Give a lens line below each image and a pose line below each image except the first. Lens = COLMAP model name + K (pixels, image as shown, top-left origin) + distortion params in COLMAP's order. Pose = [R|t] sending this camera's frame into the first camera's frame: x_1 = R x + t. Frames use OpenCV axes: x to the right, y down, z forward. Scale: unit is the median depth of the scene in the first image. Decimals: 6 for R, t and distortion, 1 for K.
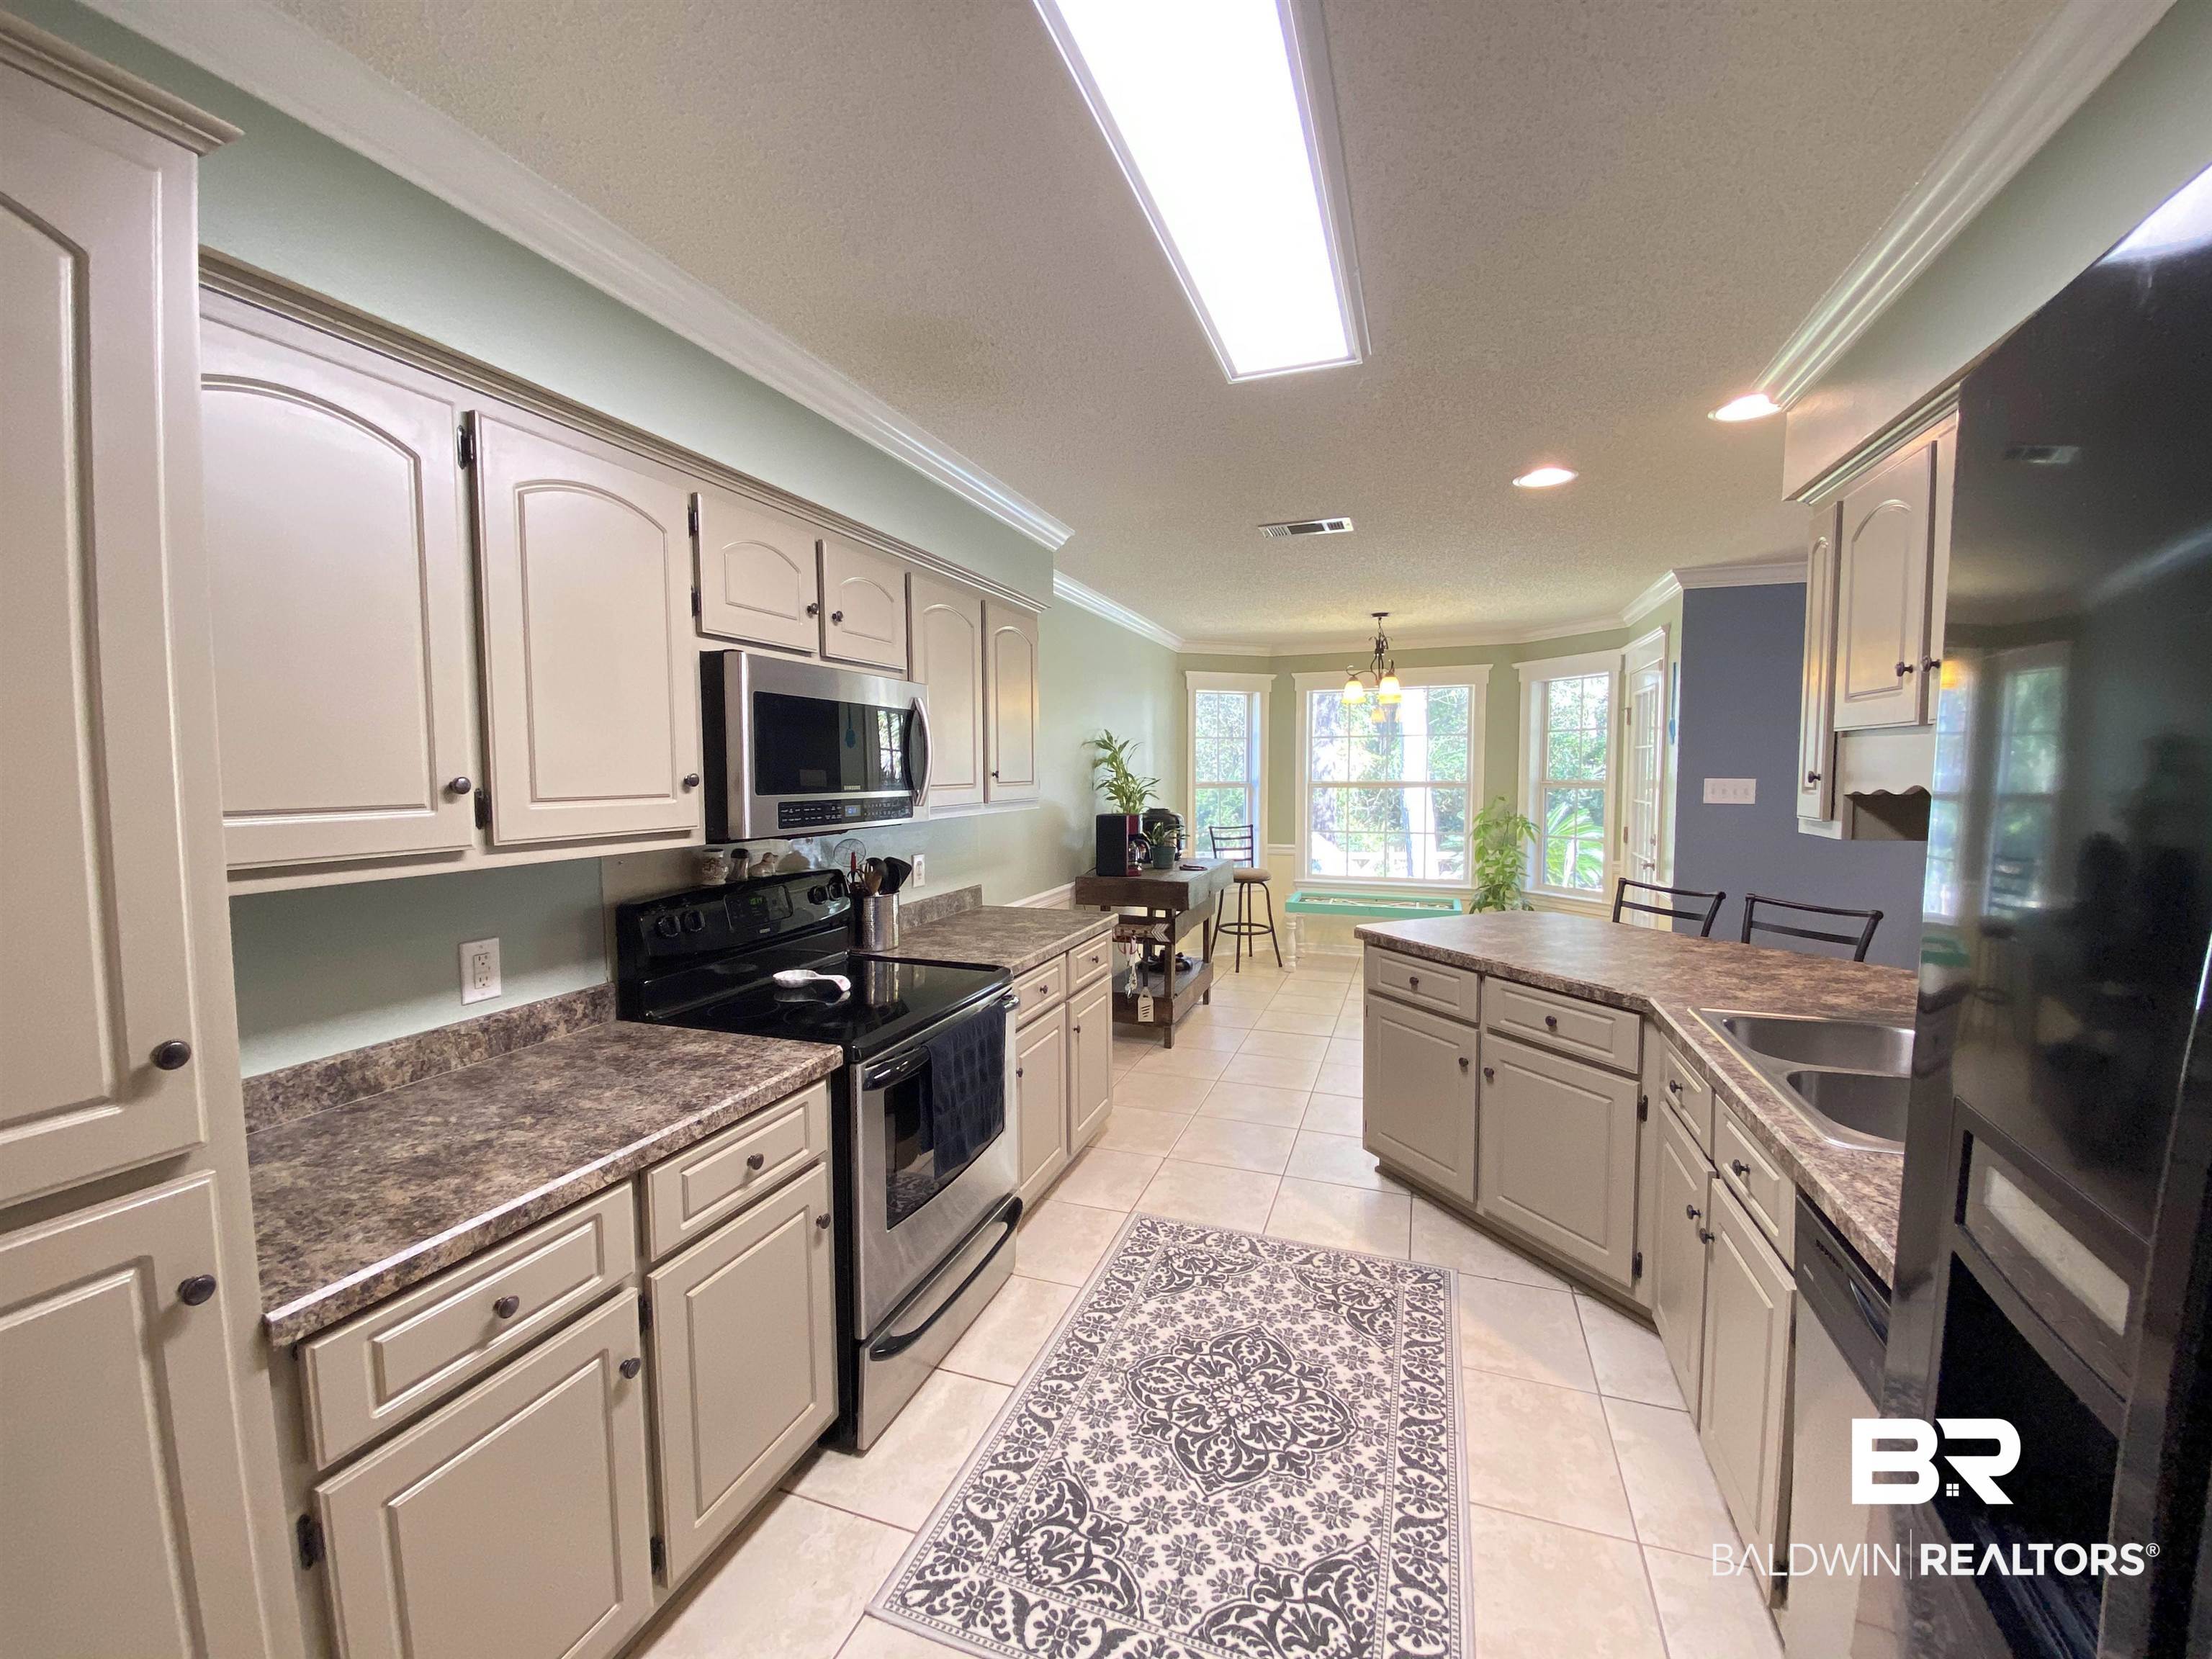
lens RADIAL K [[893.1, 0, 1109.1], [0, 893.1, 832.1], [0, 0, 1]] dist [0.019741, -0.018140]
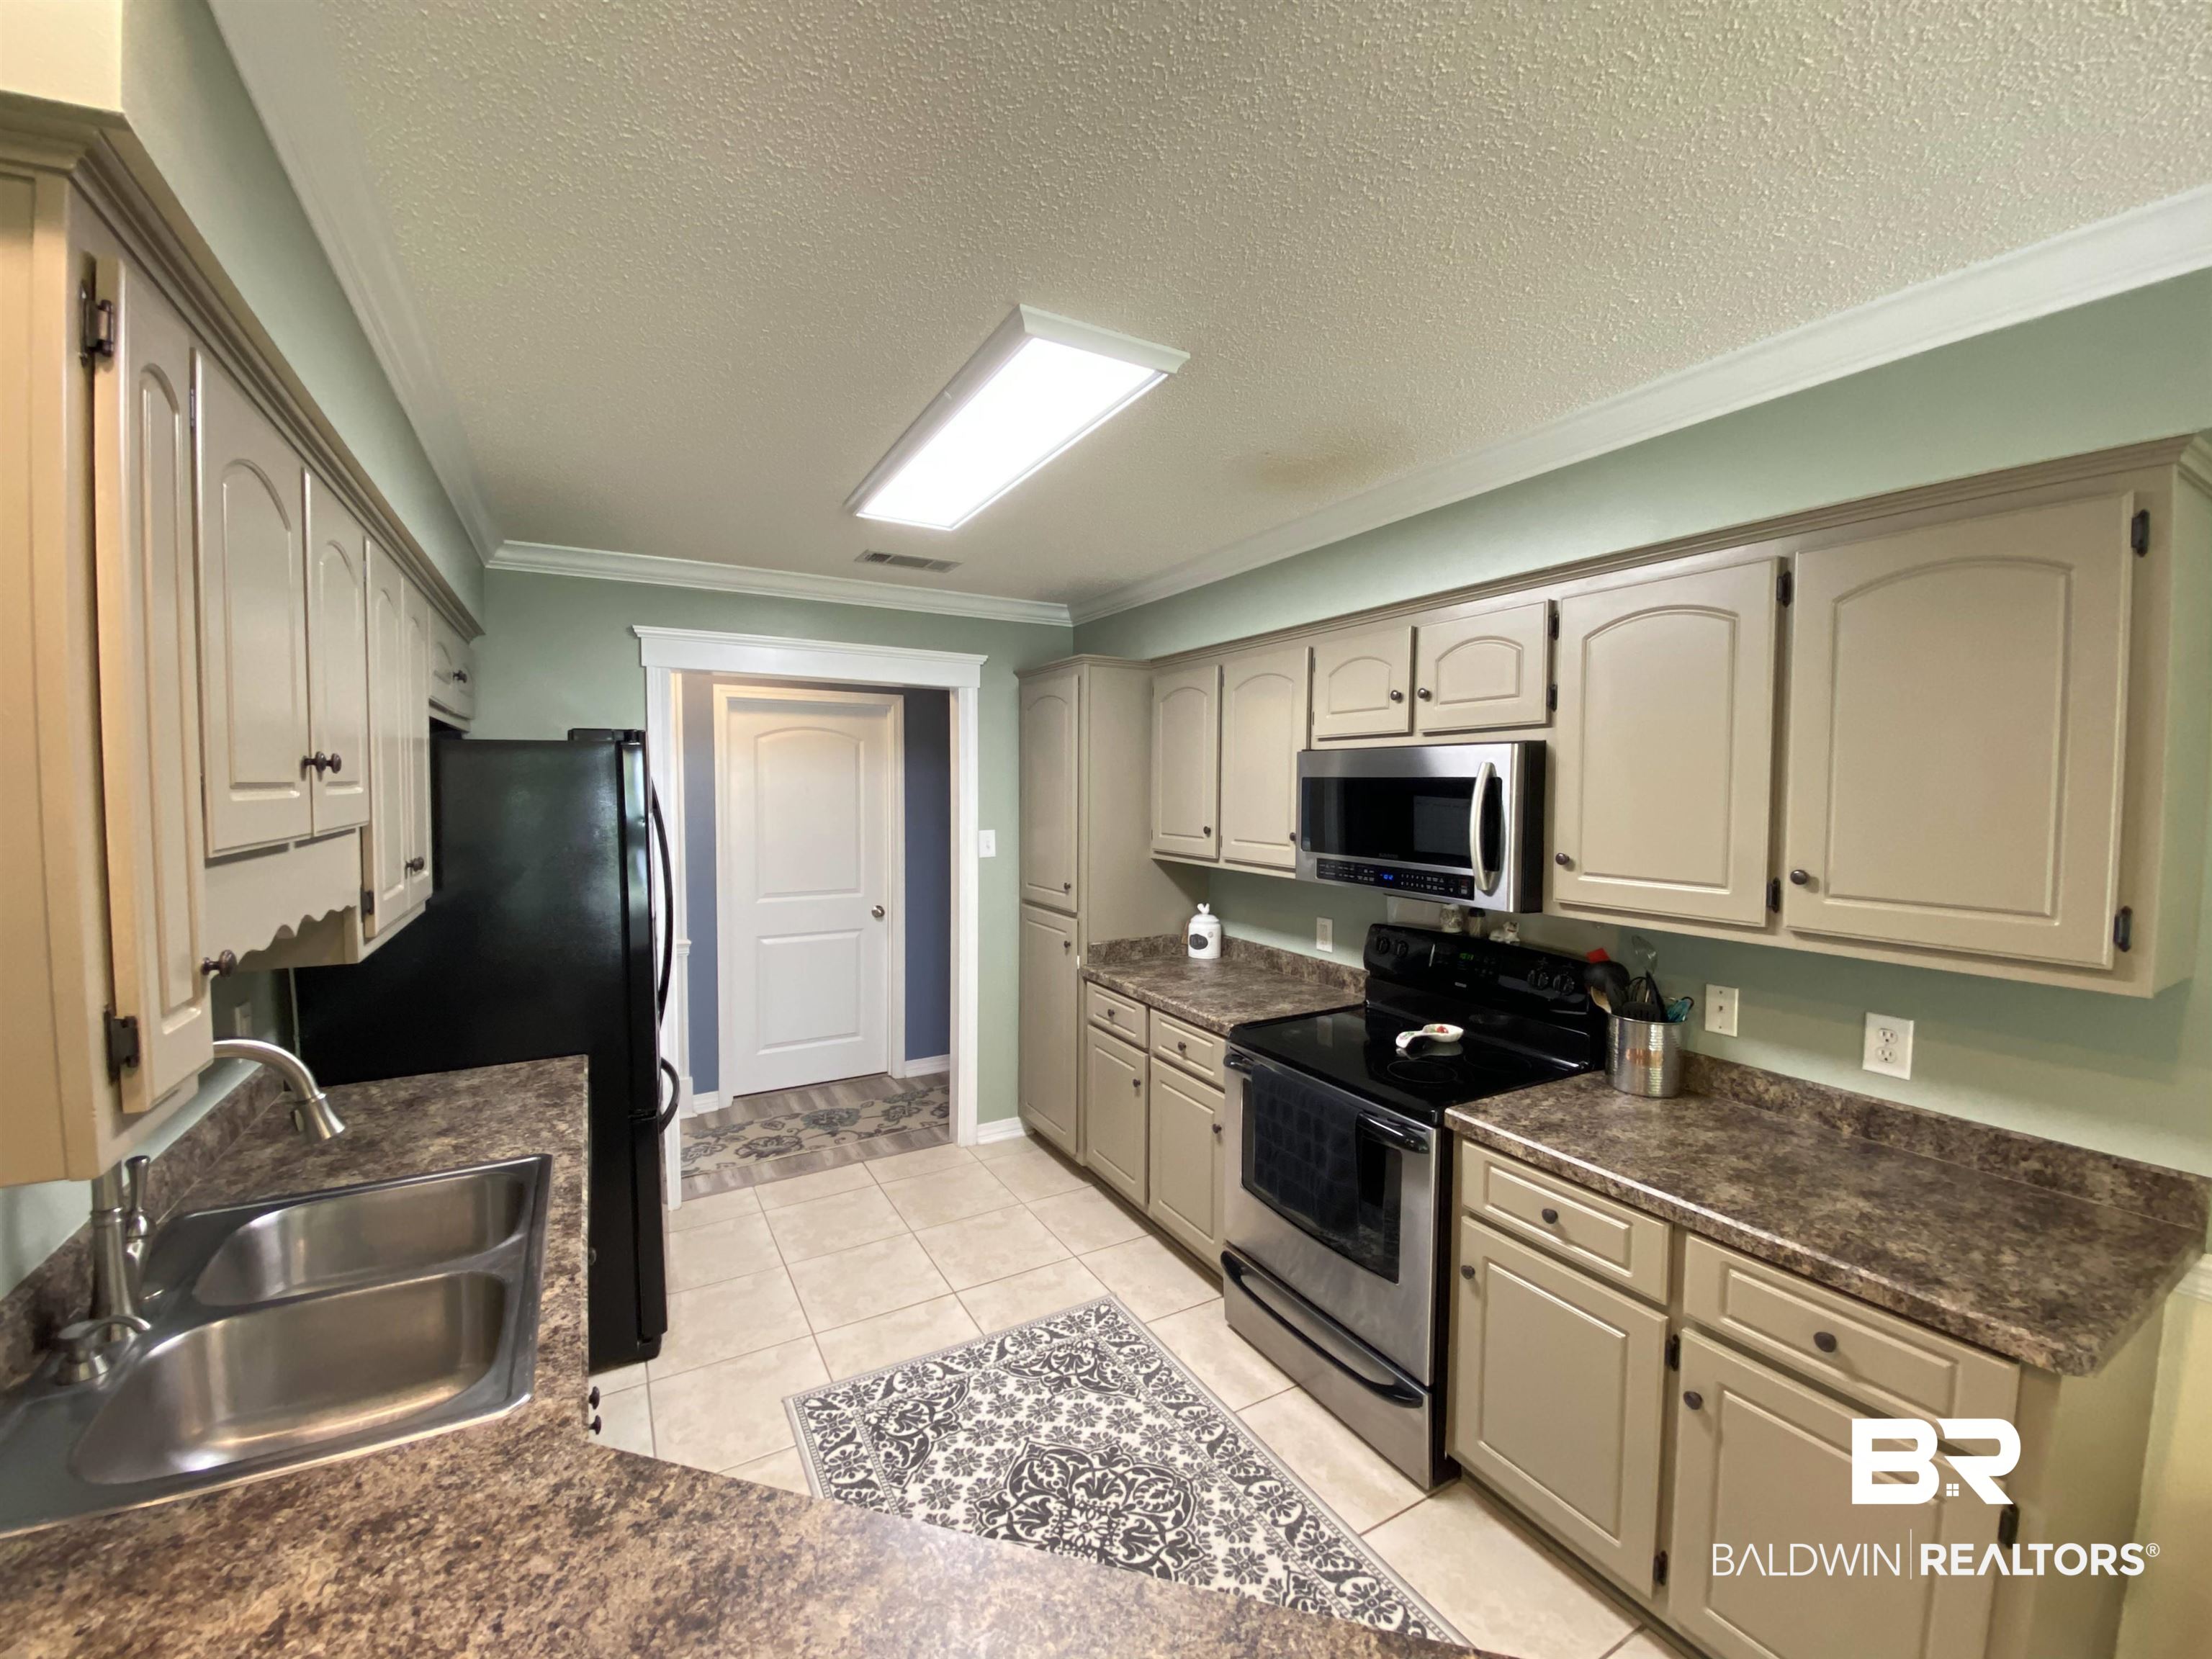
lens RADIAL K [[893.1, 0, 1103.7], [0, 893.1, 825.1], [0, 0, 1]] dist [0.019741, -0.018140]
pose [[-0.650321, 0.040324, -0.758589, 0.812134], [-0.057853, 0.993061, 0.102383, -0.191933], [0.757454, 0.110468, -0.643476, 1.540940]]
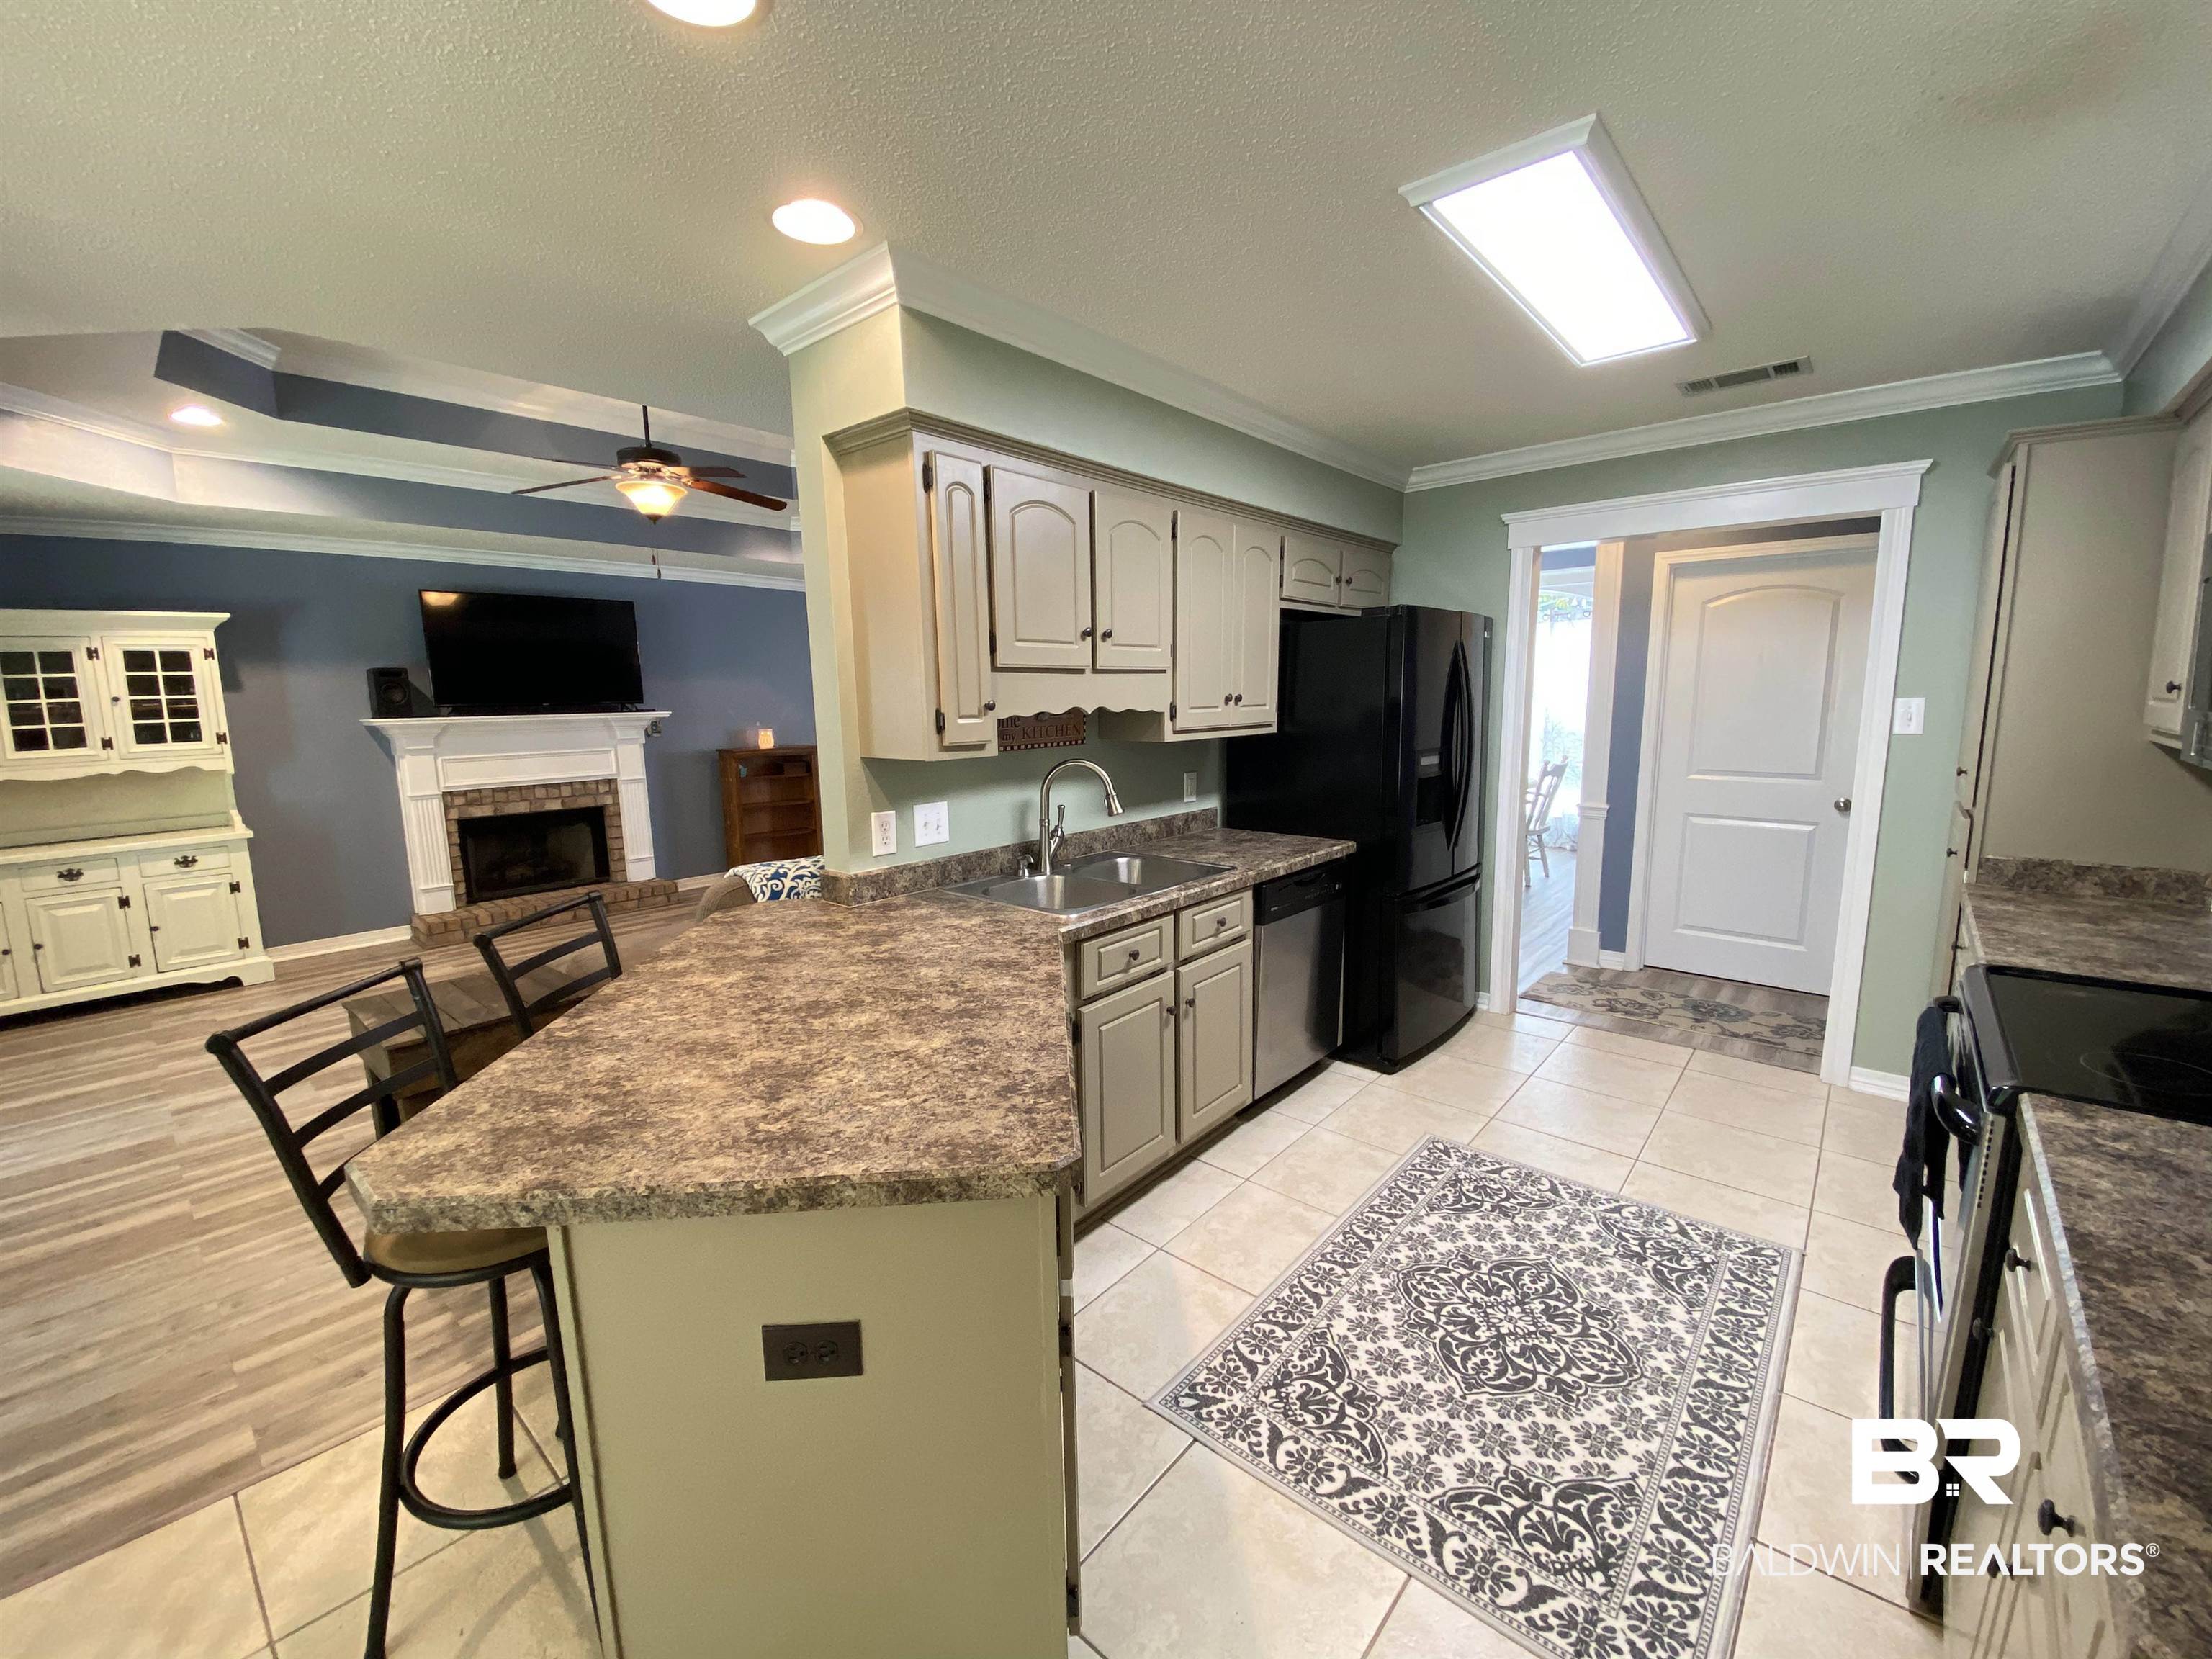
lens RADIAL K [[893.1, 0, 1107.5], [0, 893.1, 826.0], [0, 0, 1]] dist [0.019741, -0.018140]
pose [[-0.931185, -0.035399, 0.362824, 0.218226], [0.047608, 0.974942, 0.217305, -0.147798], [-0.361425, 0.219625, -0.906166, 1.962330]]
